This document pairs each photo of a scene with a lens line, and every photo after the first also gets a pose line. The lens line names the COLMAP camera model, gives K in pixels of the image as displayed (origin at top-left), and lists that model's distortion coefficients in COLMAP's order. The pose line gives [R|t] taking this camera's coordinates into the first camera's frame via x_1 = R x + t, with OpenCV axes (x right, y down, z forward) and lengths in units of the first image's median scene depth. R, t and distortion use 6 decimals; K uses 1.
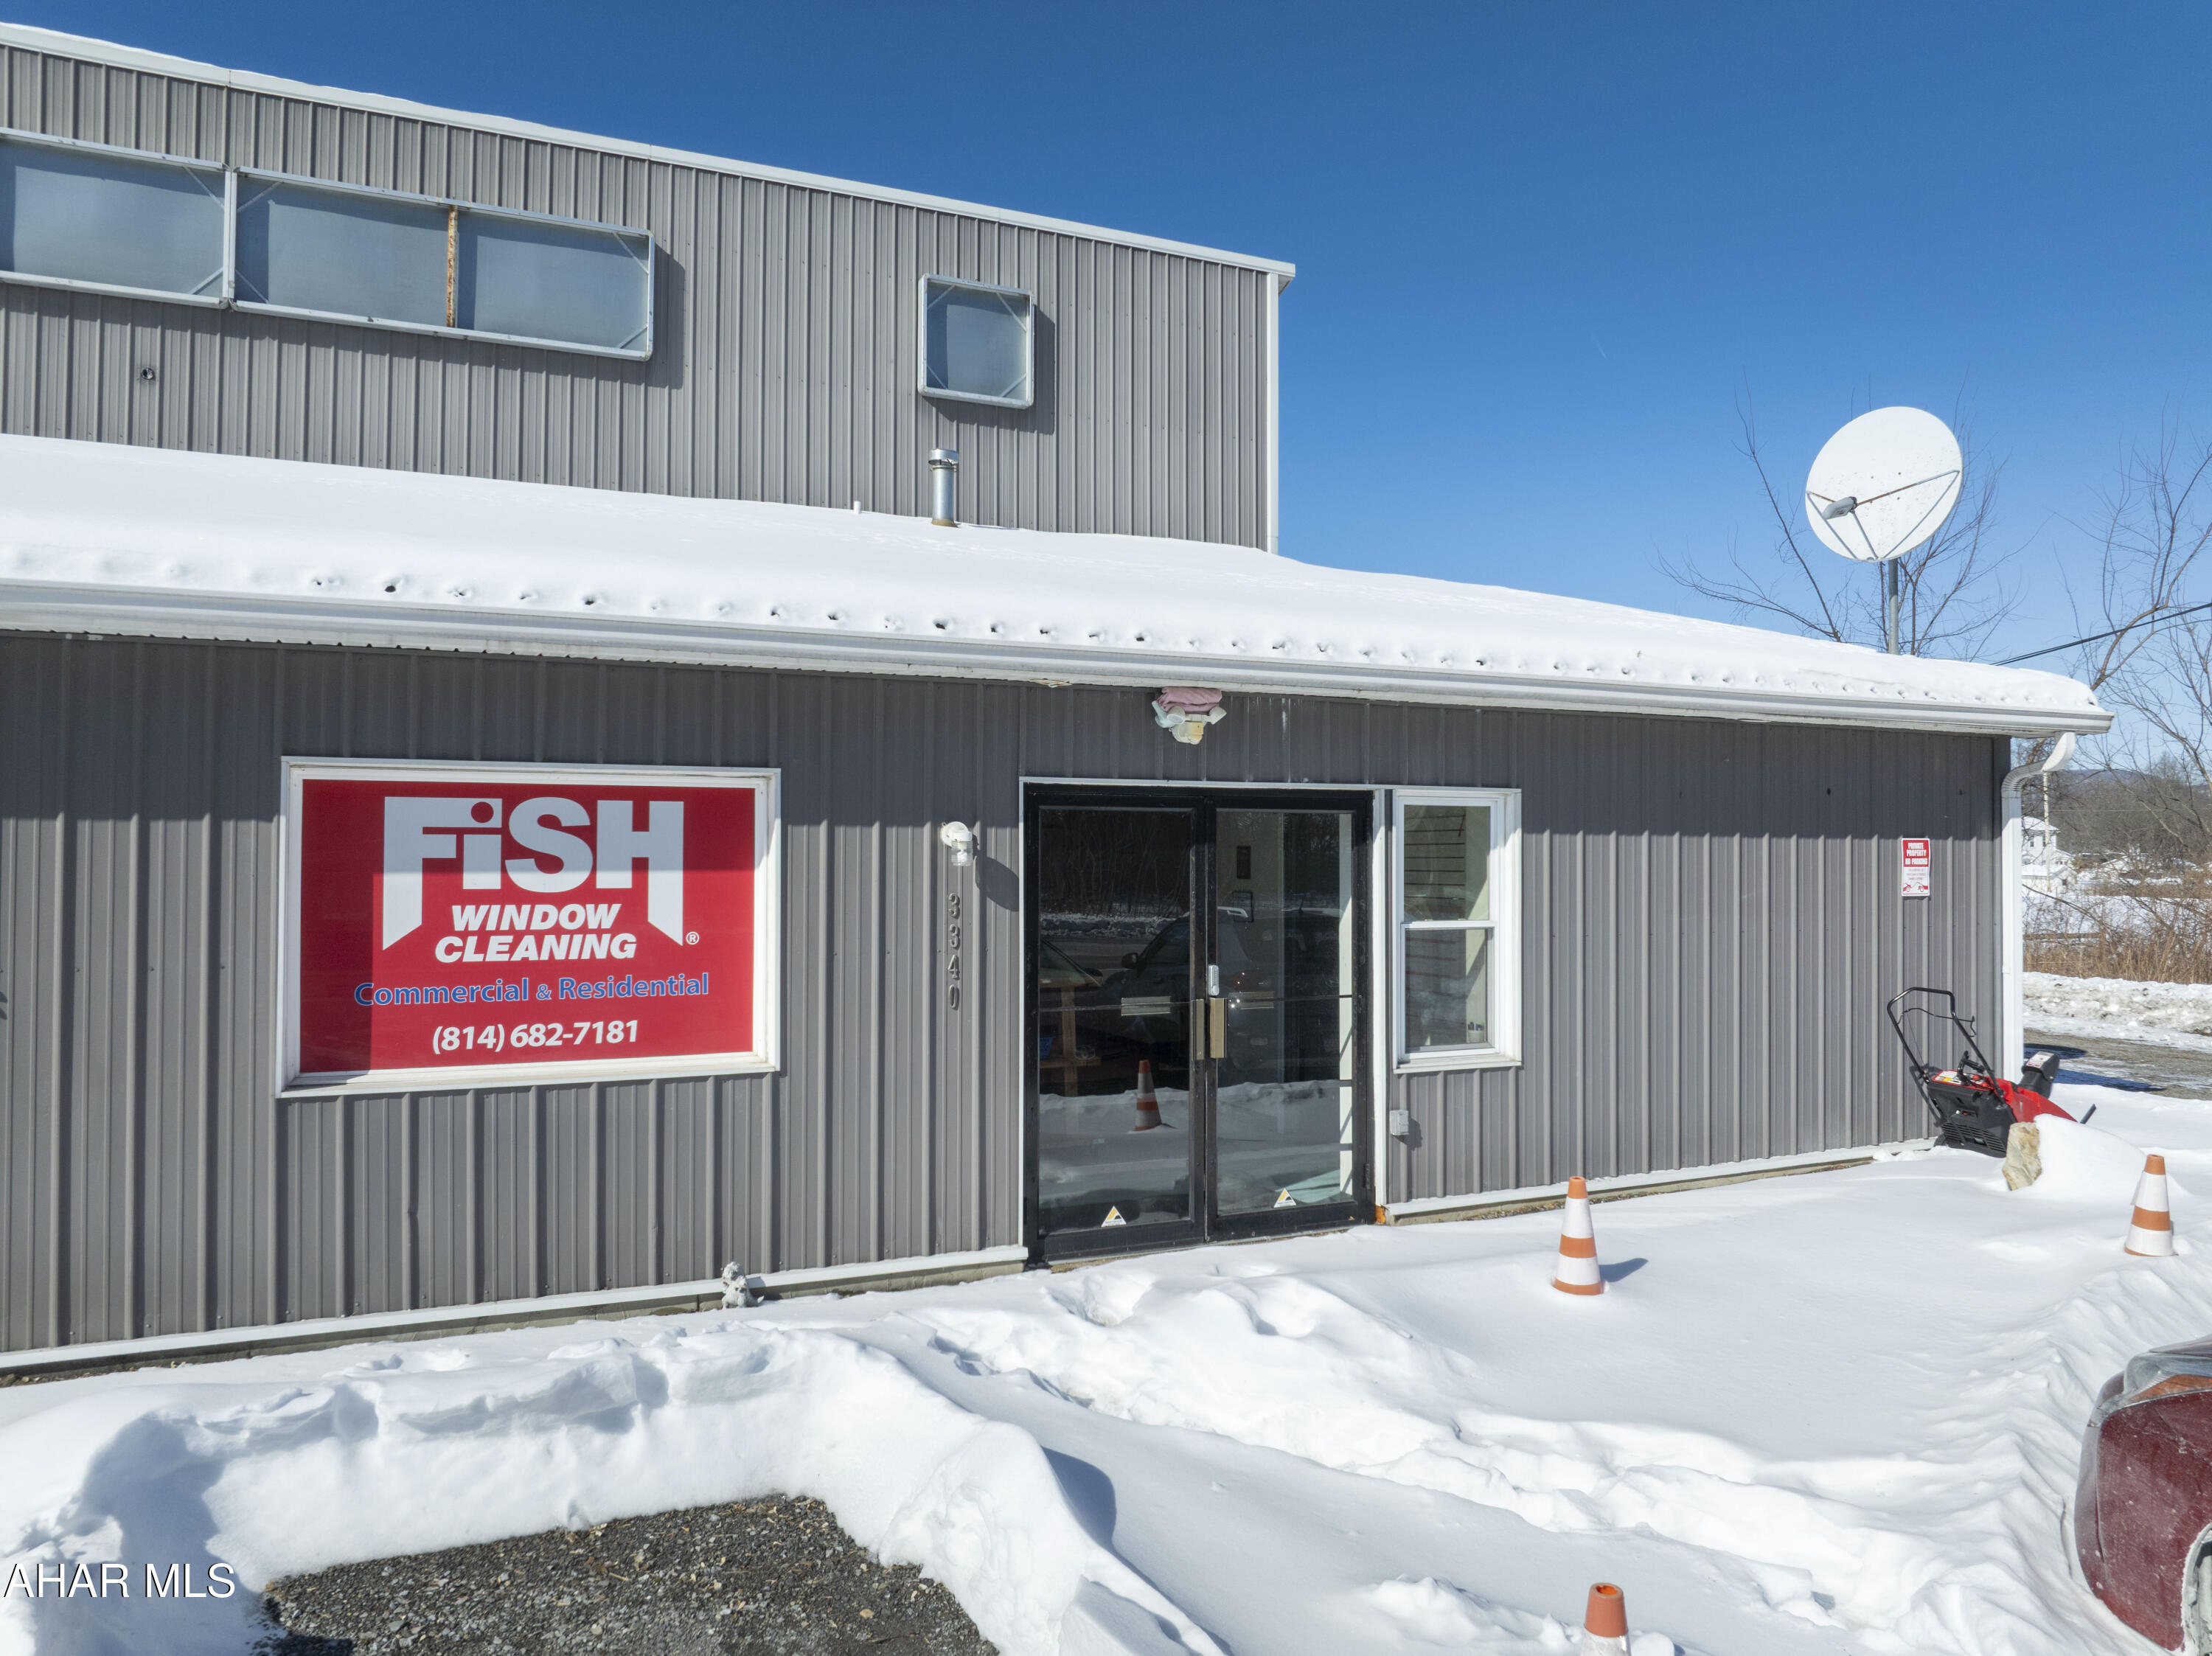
lens RADIAL K [[1561.0, 0, 1110.4], [0, 1561.0, 834.1], [0, 0, 1]] dist [-0.043331, 0.004577]
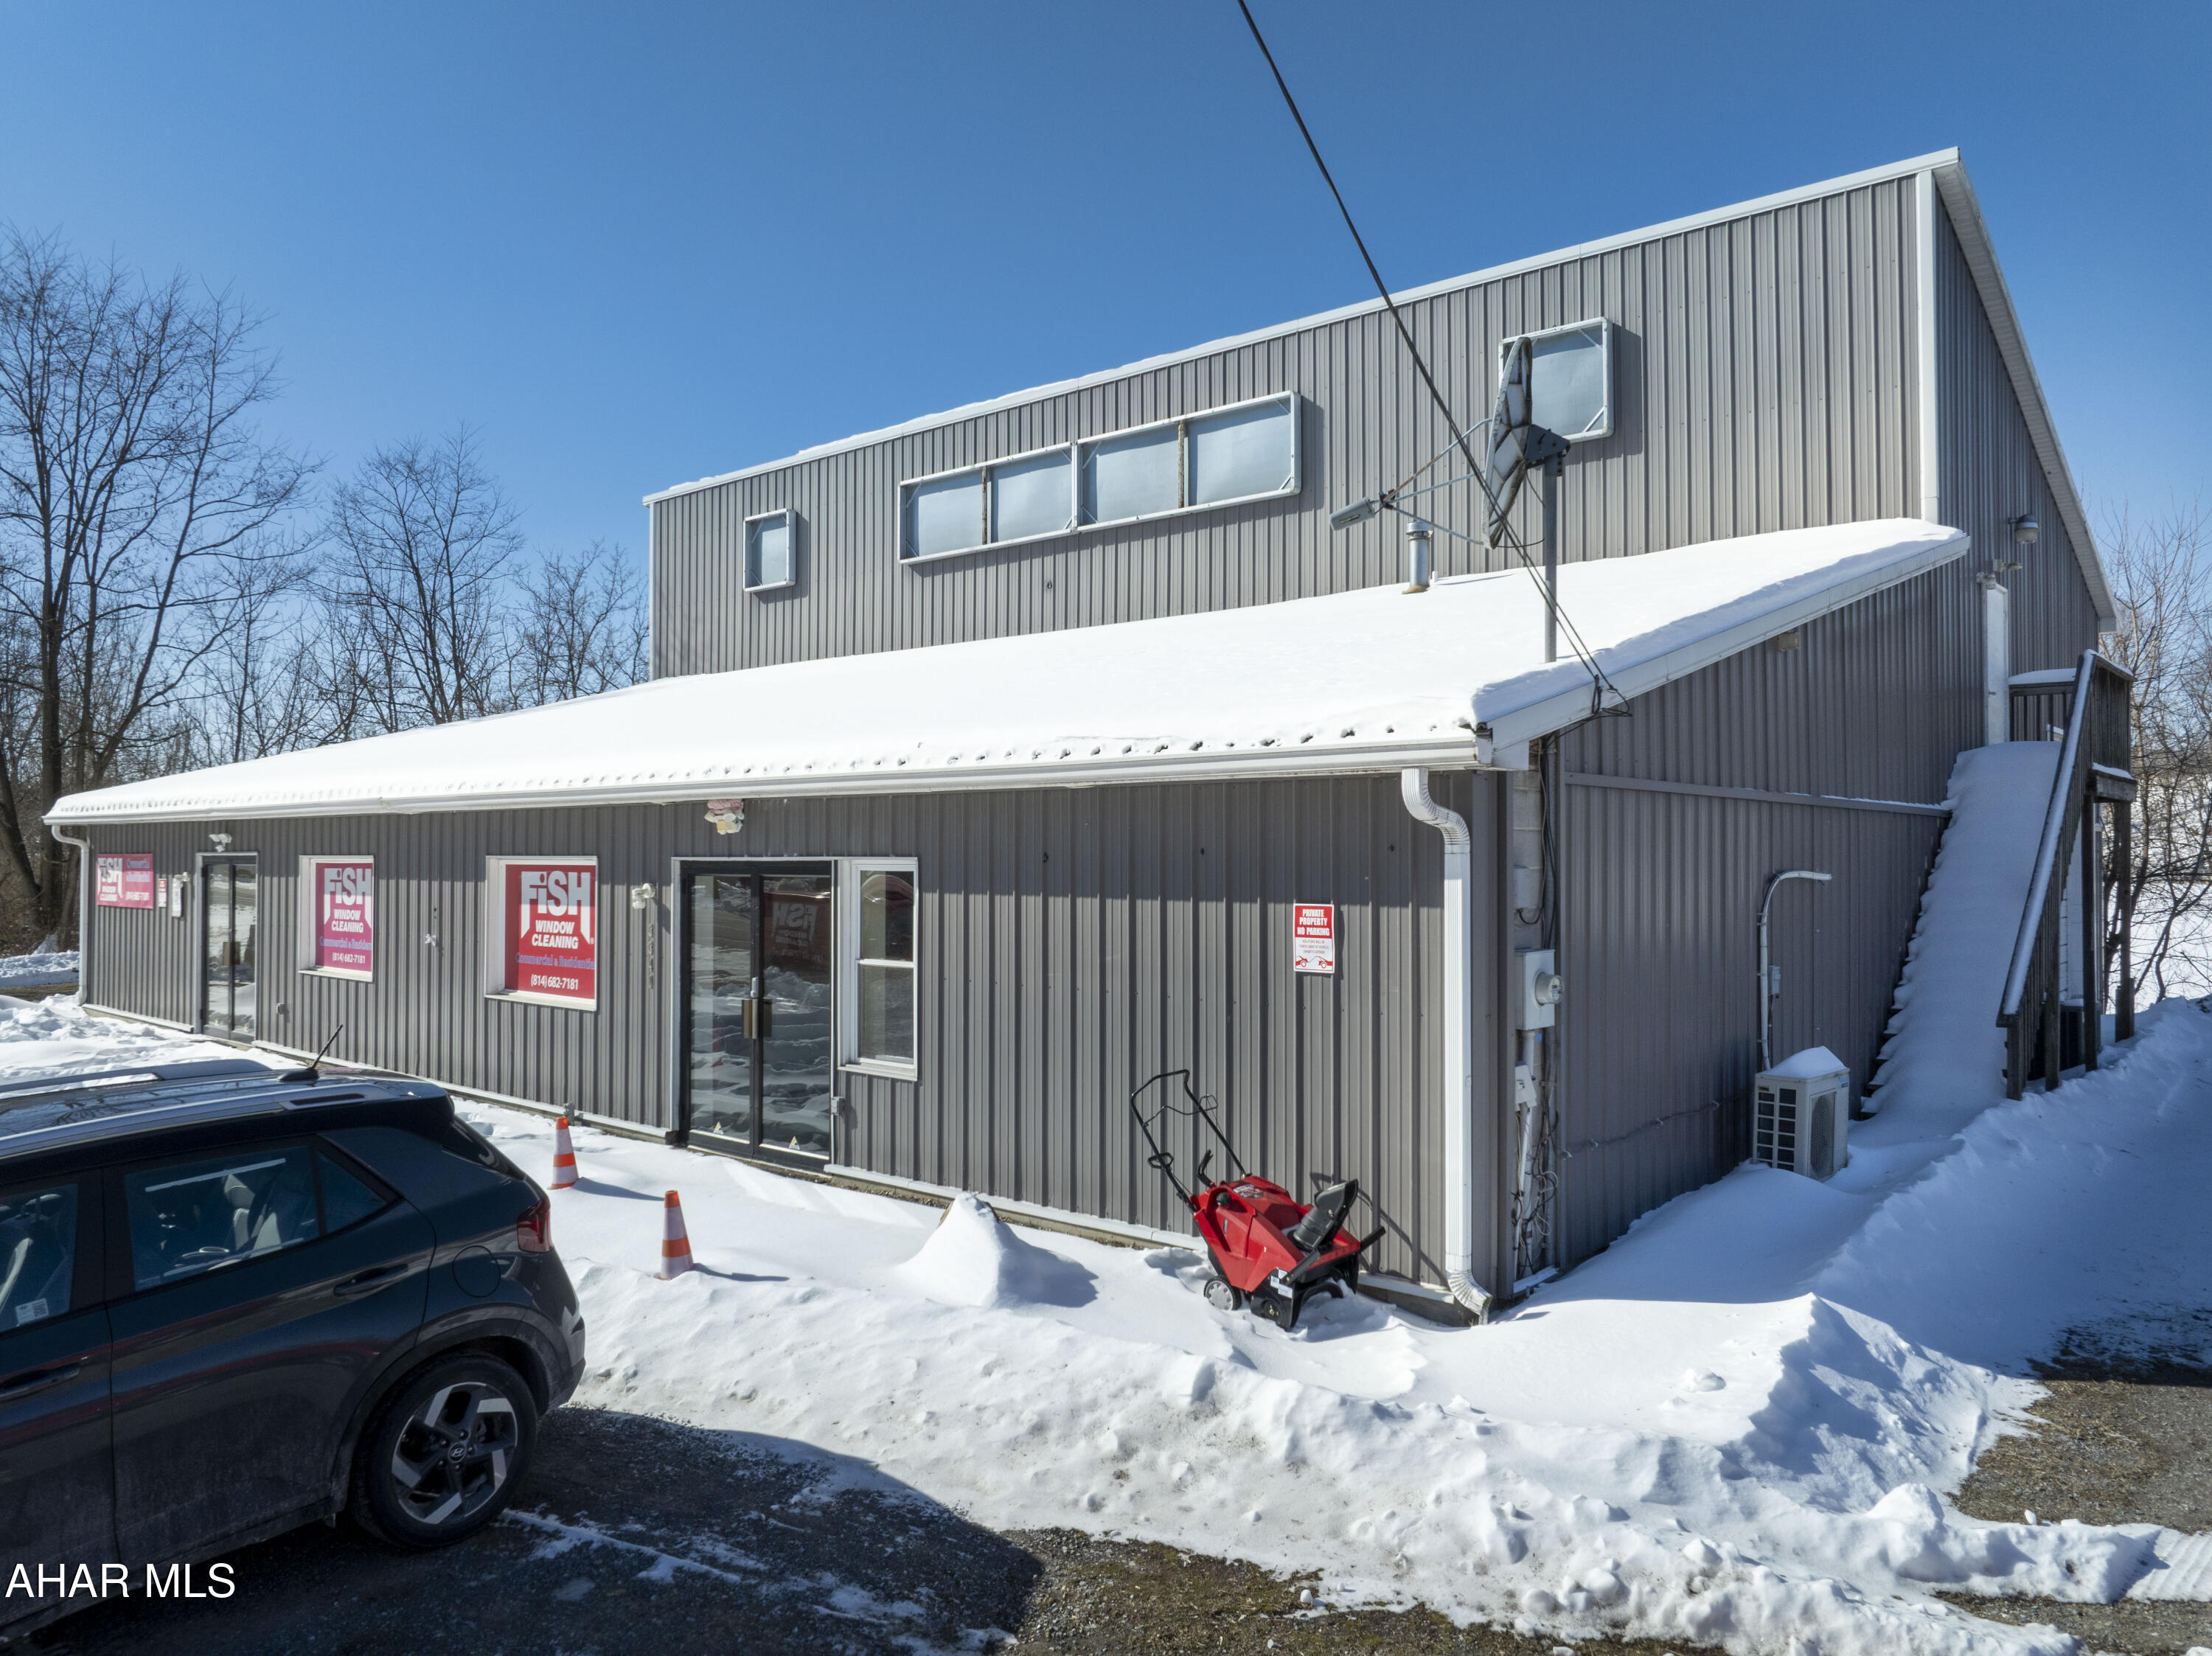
lens RADIAL K [[1561.0, 0, 1112.8], [0, 1561.0, 828.8], [0, 0, 1]] dist [-0.043331, 0.004577]
pose [[0.402833, -0.018034, -0.915096, 1.622821], [0.013179, 0.999817, -0.013902, -0.035809], [0.915178, -0.006459, 0.402997, 0.719581]]
